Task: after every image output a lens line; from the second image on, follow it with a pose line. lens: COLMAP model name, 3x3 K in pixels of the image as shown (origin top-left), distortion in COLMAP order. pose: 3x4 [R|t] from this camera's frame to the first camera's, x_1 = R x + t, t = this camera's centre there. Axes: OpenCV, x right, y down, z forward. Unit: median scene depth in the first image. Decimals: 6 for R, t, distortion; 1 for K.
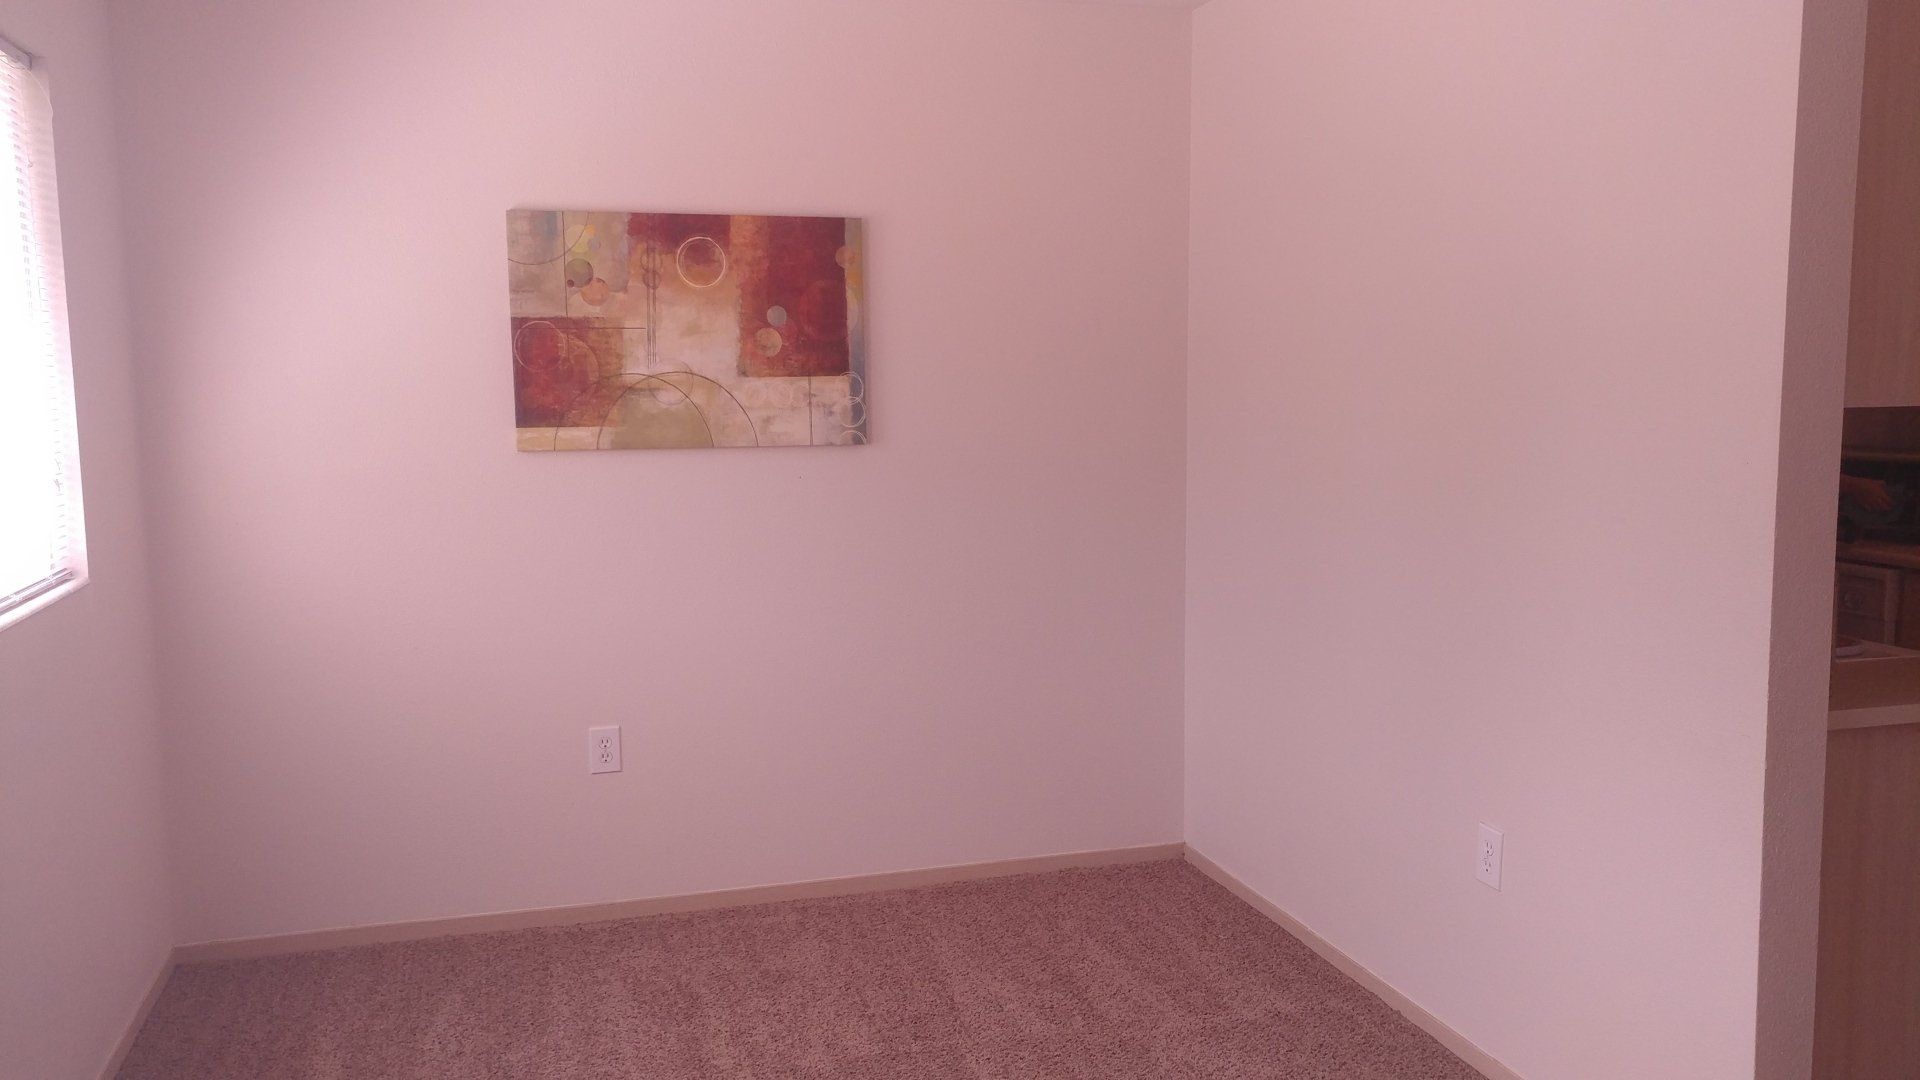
lens RADIAL K [[1527.3, 0, 960.0], [0, 1527.3, 540.0], [0, 0, 1]] dist [0.012278, -0.072087]
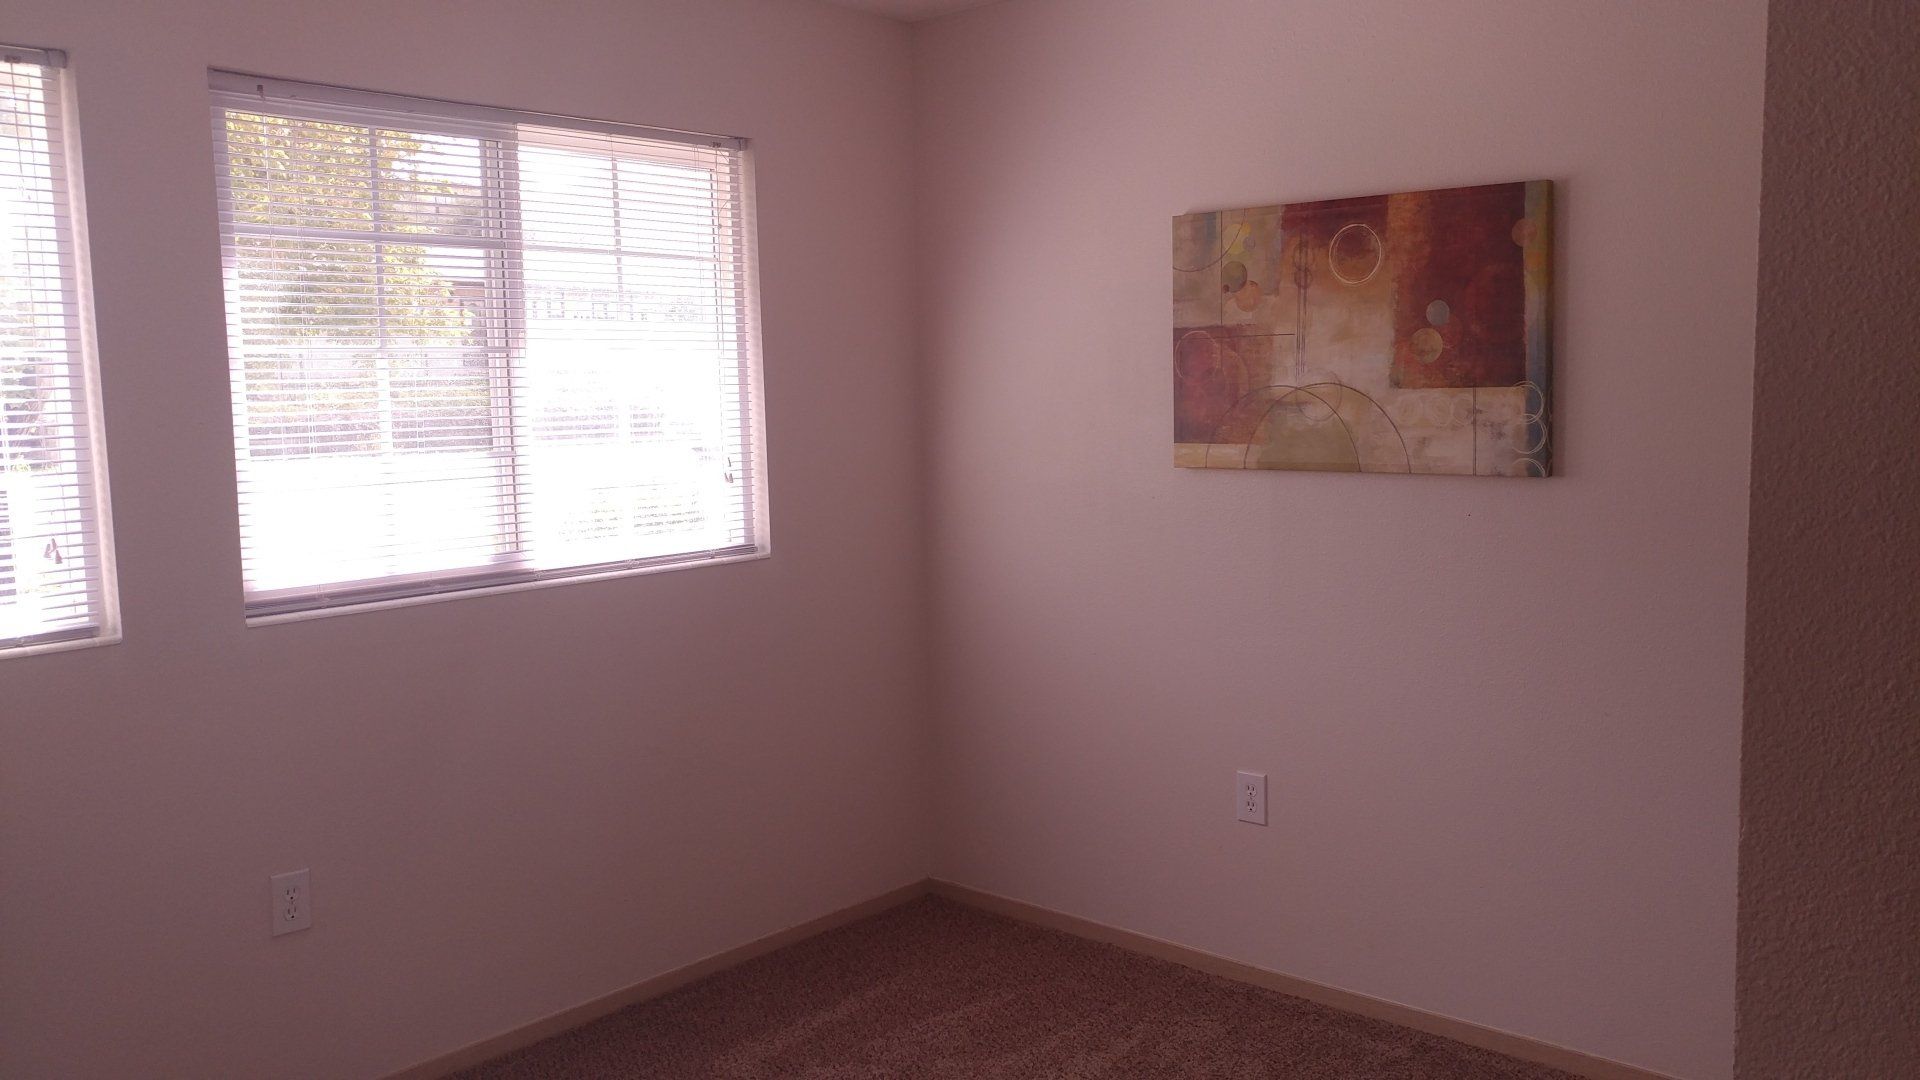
lens RADIAL K [[1527.3, 0, 960.0], [0, 1527.3, 540.0], [0, 0, 1]] dist [0.012278, -0.072087]
pose [[0.531451, 0.081838, -0.843126, 0.443251], [-0.076694, 0.995883, 0.048323, -0.047825], [0.843610, 0.038982, 0.535540, 0.367353]]
